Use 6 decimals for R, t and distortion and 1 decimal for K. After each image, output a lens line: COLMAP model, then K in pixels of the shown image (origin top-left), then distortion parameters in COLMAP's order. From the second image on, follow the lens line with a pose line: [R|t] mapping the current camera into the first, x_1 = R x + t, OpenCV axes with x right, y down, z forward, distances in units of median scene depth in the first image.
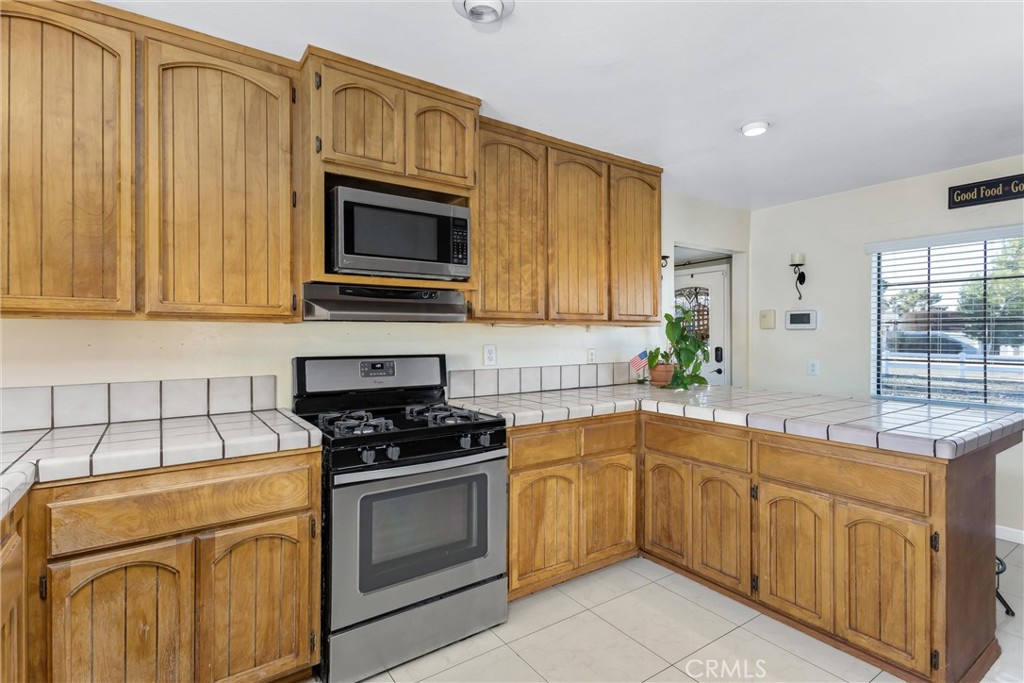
lens RADIAL K [[500.2, 0, 517.2], [0, 500.2, 333.3], [0, 0, 1]] dist [0.001415, -0.001488]
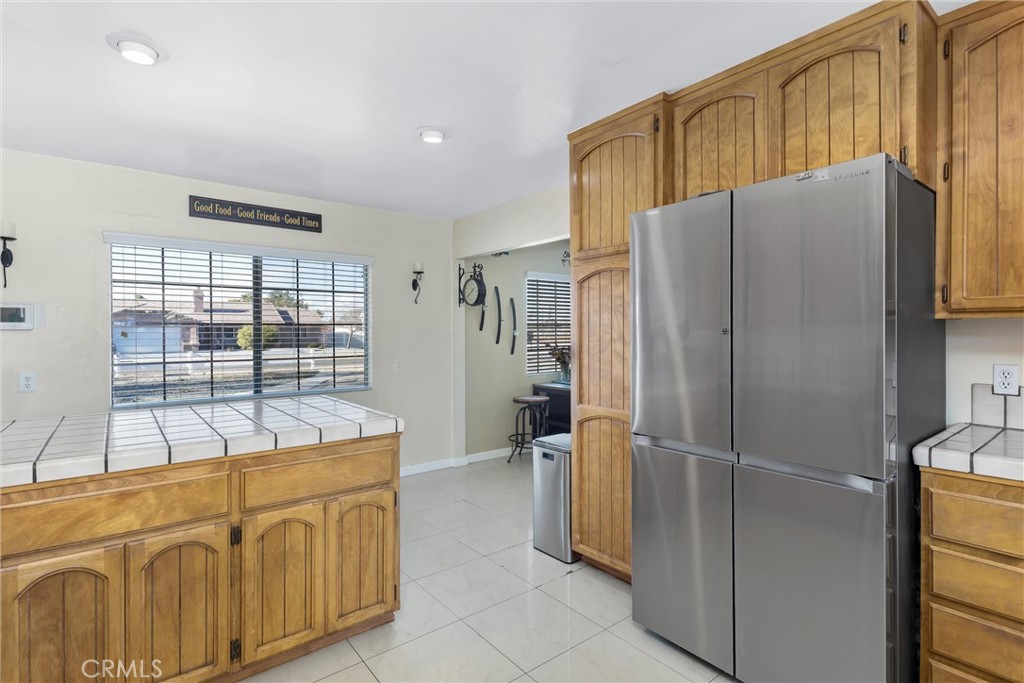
lens RADIAL K [[500.2, 0, 517.2], [0, 500.2, 333.3], [0, 0, 1]] dist [0.001415, -0.001488]
pose [[-0.061794, -0.002778, 0.998085, -0.333878], [0.003307, 0.999990, 0.002988, -0.006066], [-0.998083, 0.003485, -0.061784, 0.571338]]
